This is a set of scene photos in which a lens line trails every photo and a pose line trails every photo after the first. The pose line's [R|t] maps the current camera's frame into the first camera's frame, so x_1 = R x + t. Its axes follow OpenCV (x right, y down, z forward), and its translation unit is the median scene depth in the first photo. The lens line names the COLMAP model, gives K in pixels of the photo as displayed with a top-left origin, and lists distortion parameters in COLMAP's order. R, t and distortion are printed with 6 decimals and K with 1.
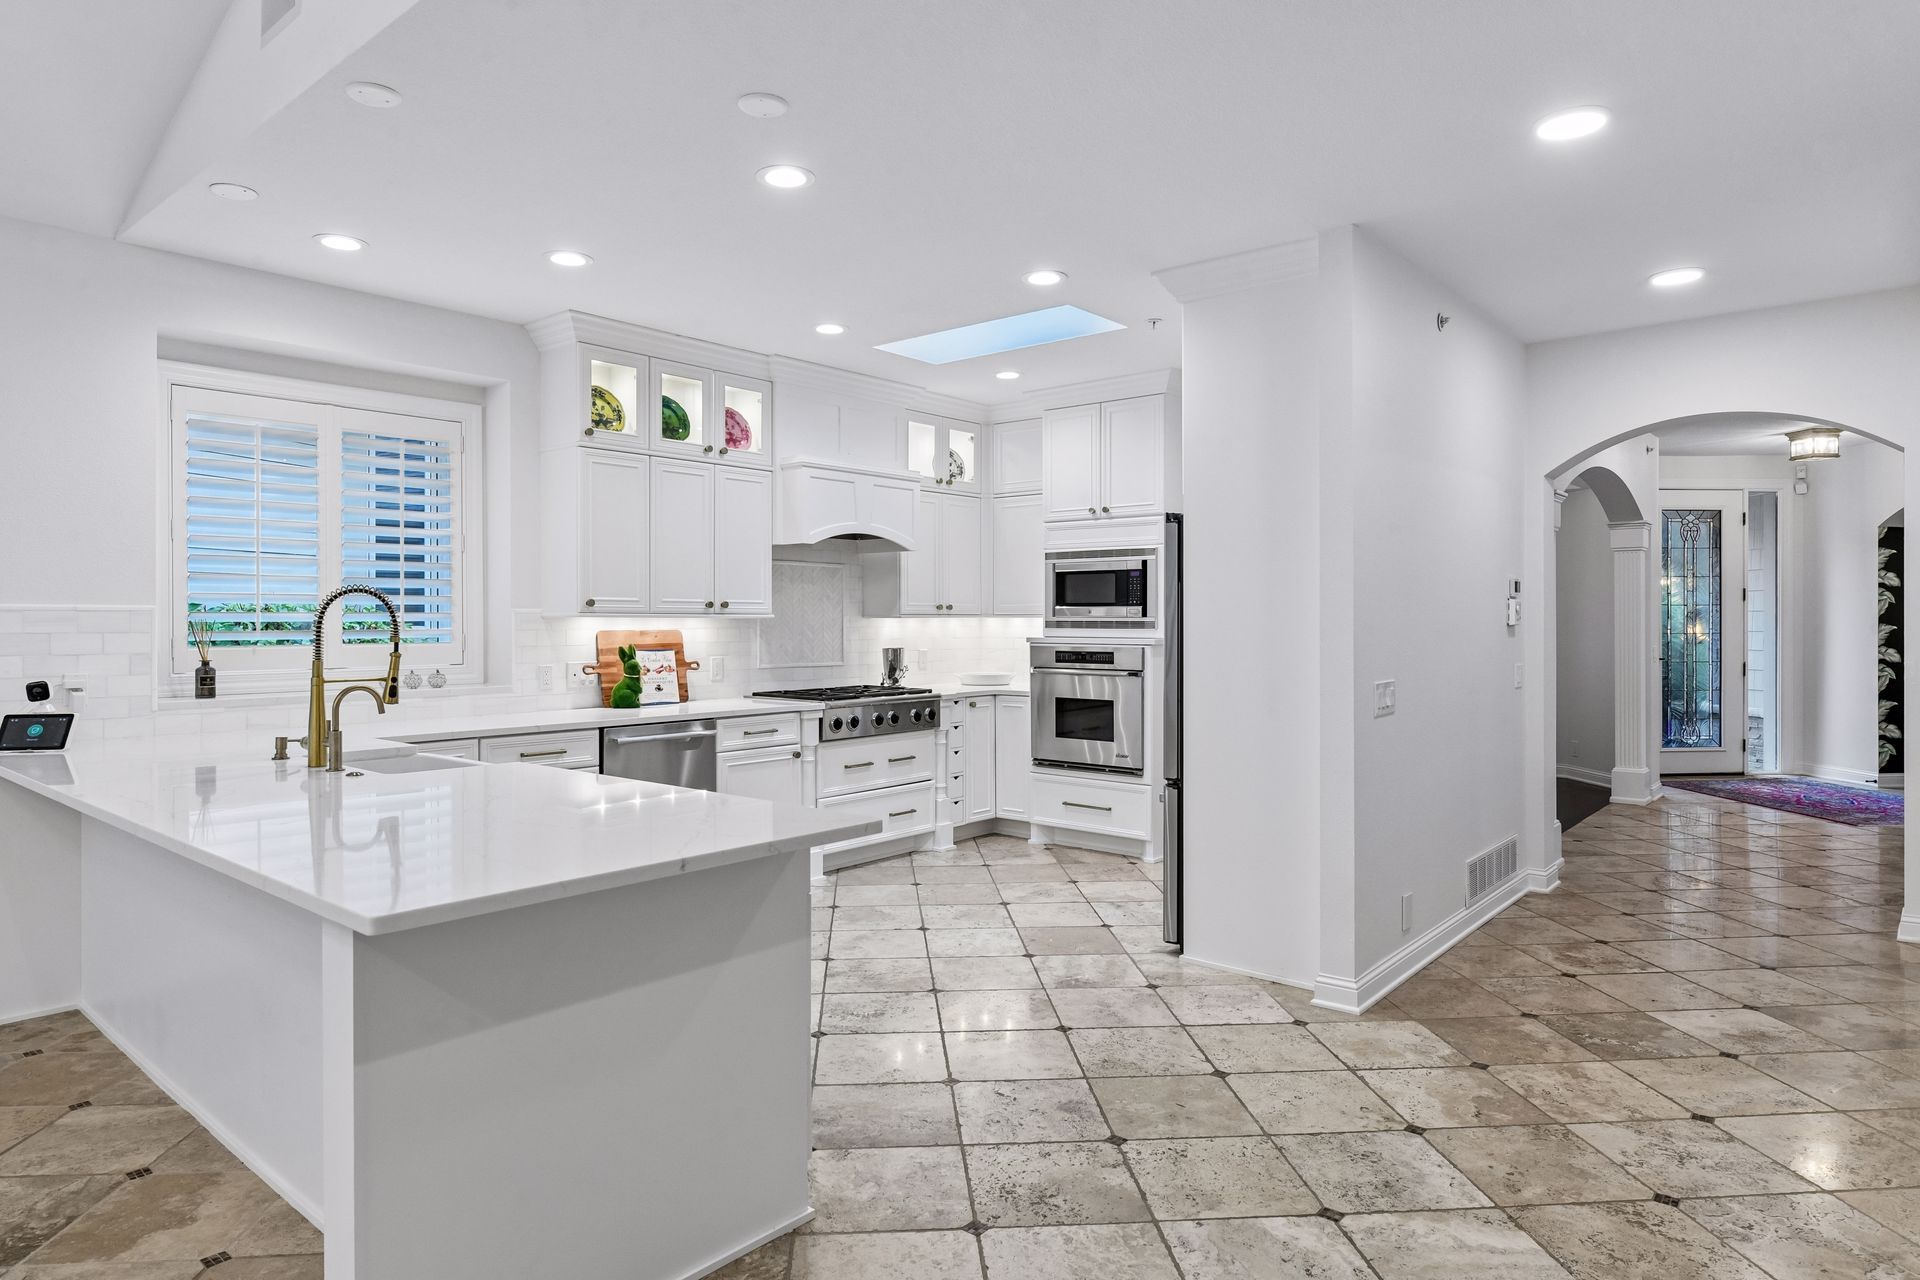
lens RADIAL K [[1129.2, 0, 954.9], [0, 1129.2, 618.8], [0, 0, 1]] dist [-0.003326, -0.000557]
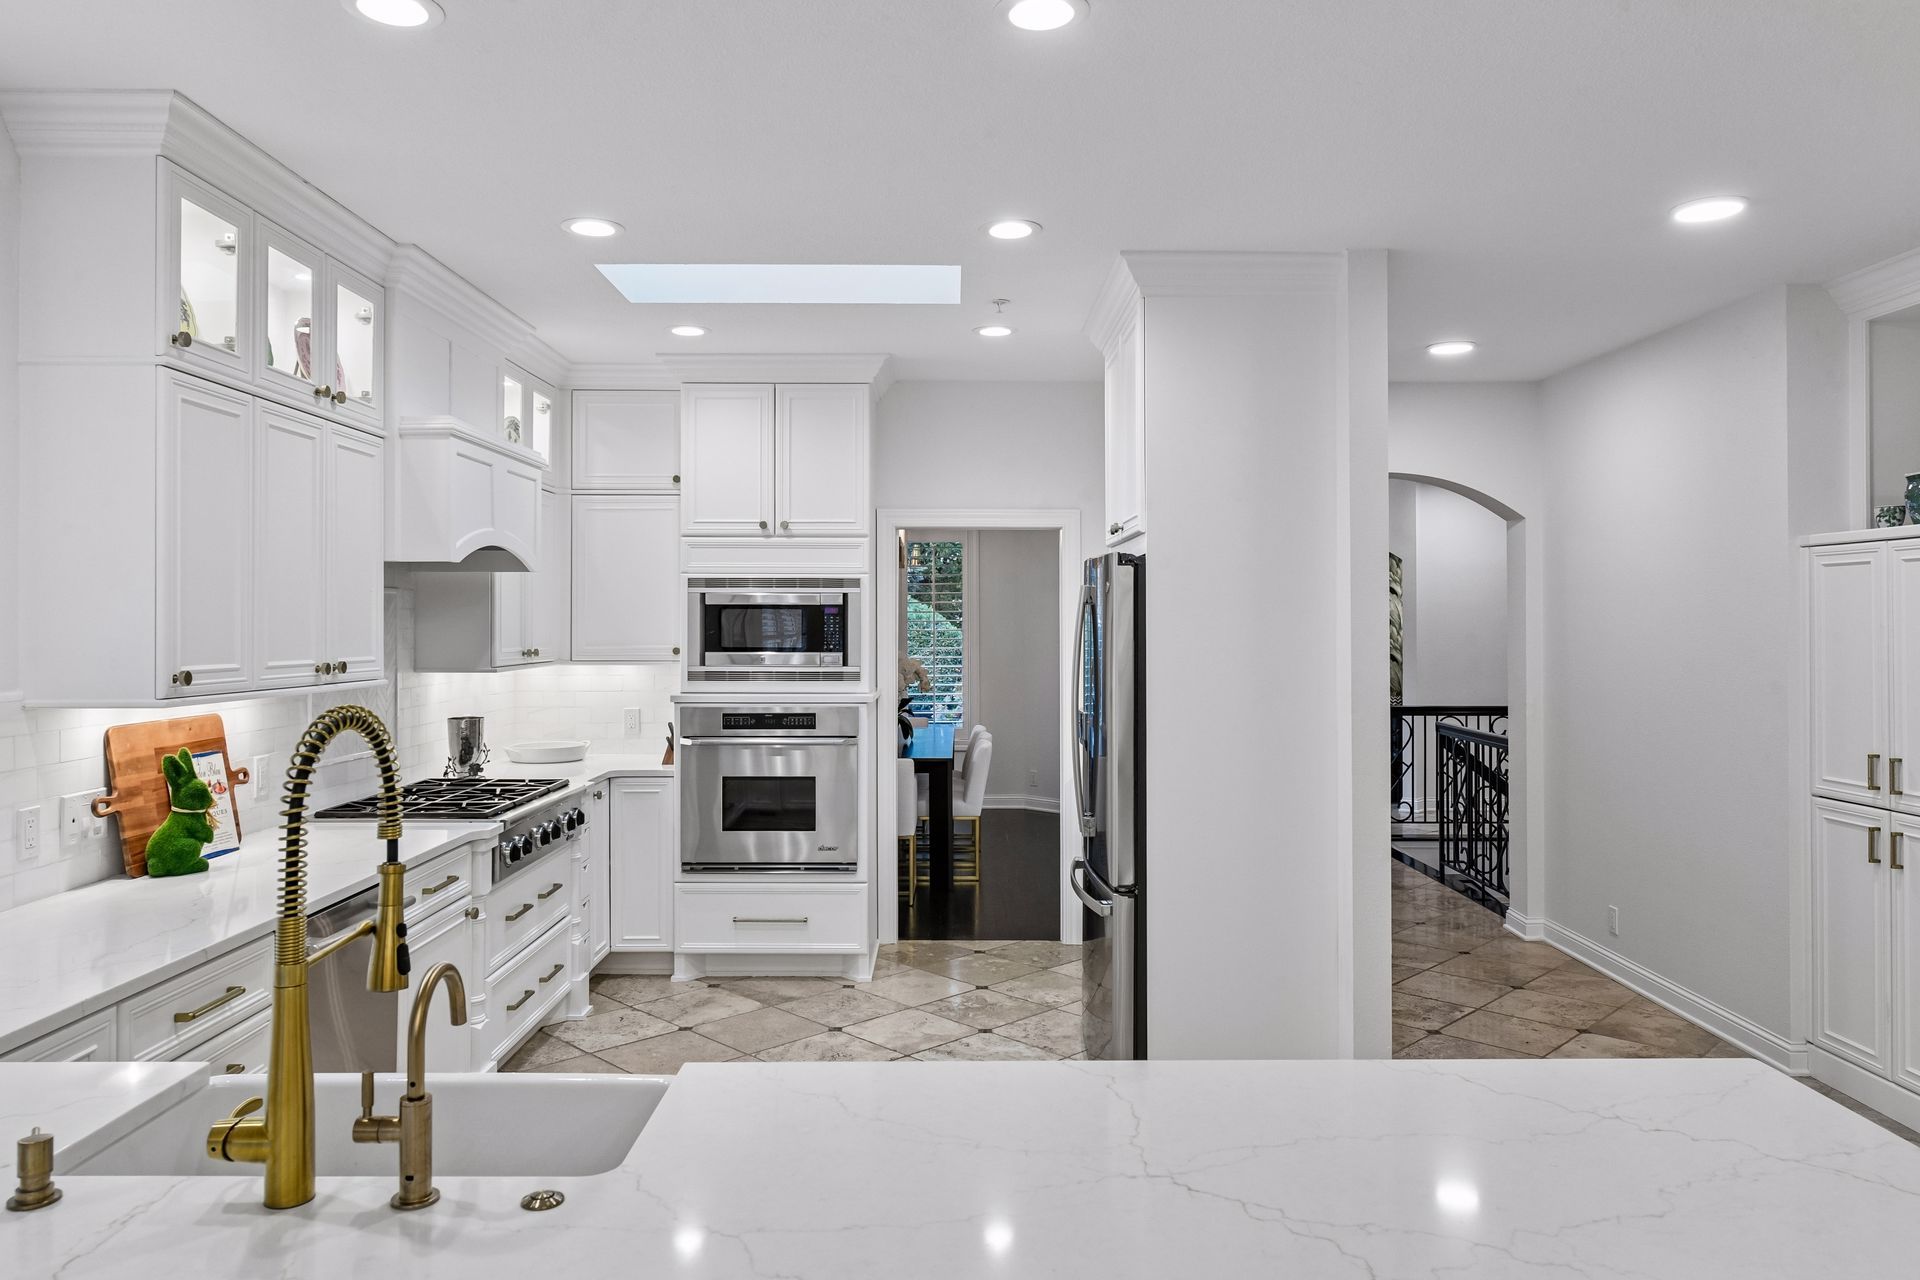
lens RADIAL K [[1281.3, 0, 956.7], [0, 1281.3, 611.8], [0, 0, 1]] dist [-0.001569, 0.001032]
pose [[0.758783, 0.005970, 0.651316, -0.370928], [-0.000508, 0.999963, -0.008575, -0.033482], [-0.651343, 0.006175, 0.758758, 0.293426]]
